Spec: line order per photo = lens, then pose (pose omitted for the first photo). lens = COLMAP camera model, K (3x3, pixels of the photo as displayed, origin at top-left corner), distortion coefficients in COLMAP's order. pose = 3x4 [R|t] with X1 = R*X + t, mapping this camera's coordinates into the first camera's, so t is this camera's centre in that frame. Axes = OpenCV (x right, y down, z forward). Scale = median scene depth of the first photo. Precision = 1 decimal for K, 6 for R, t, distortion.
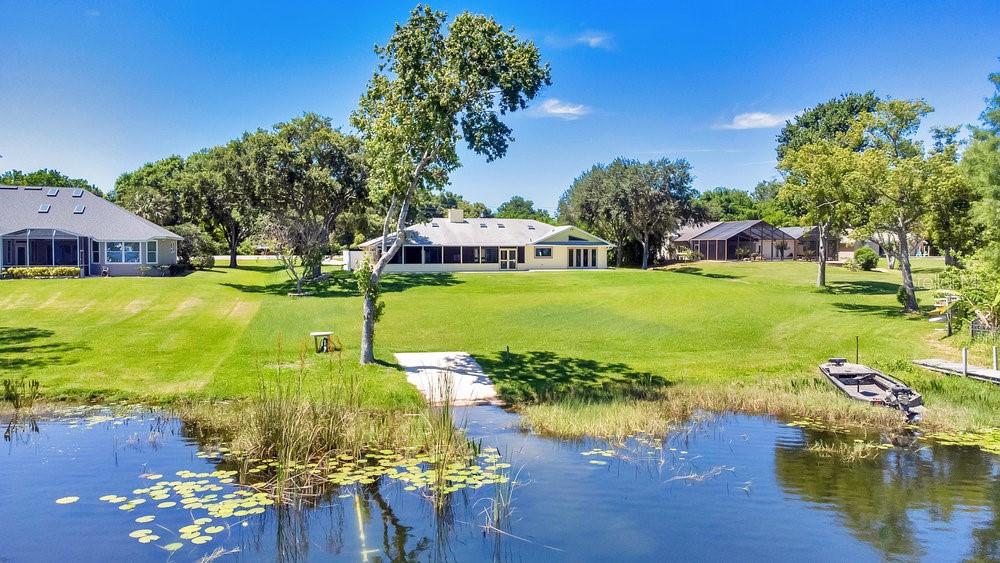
lens RADIAL K [[740.8, 0, 496.9], [0, 740.8, 280.6], [0, 0, 1]] dist [0.002607, -0.000540]
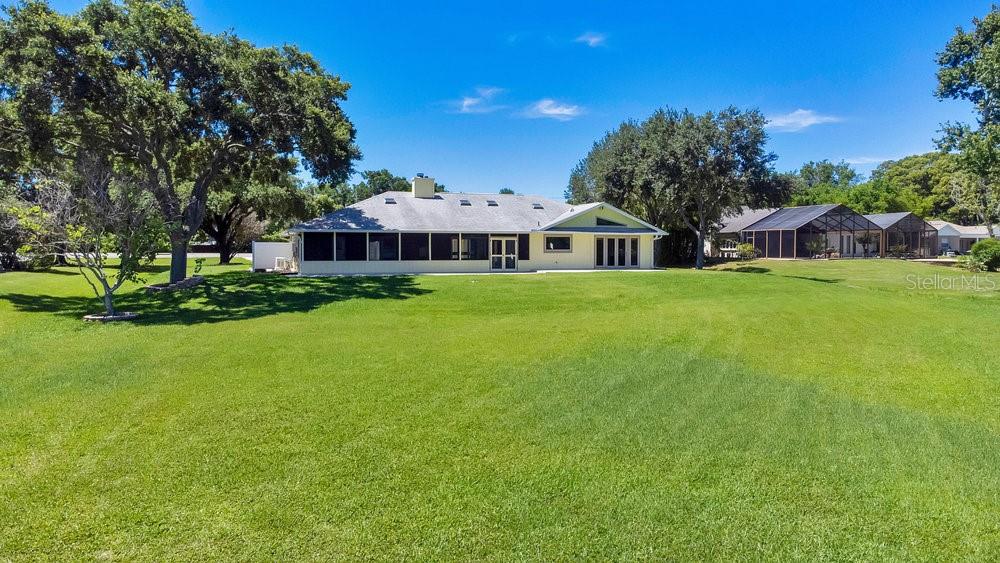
lens RADIAL K [[740.8, 0, 502.5], [0, 740.8, 285.7], [0, 0, 1]] dist [0.002607, -0.000540]
pose [[0.999898, 0.000772, 0.014237, 0.005034], [-0.000889, 0.999966, 0.008155, -0.006192], [-0.014231, -0.008167, 0.999865, 0.349369]]
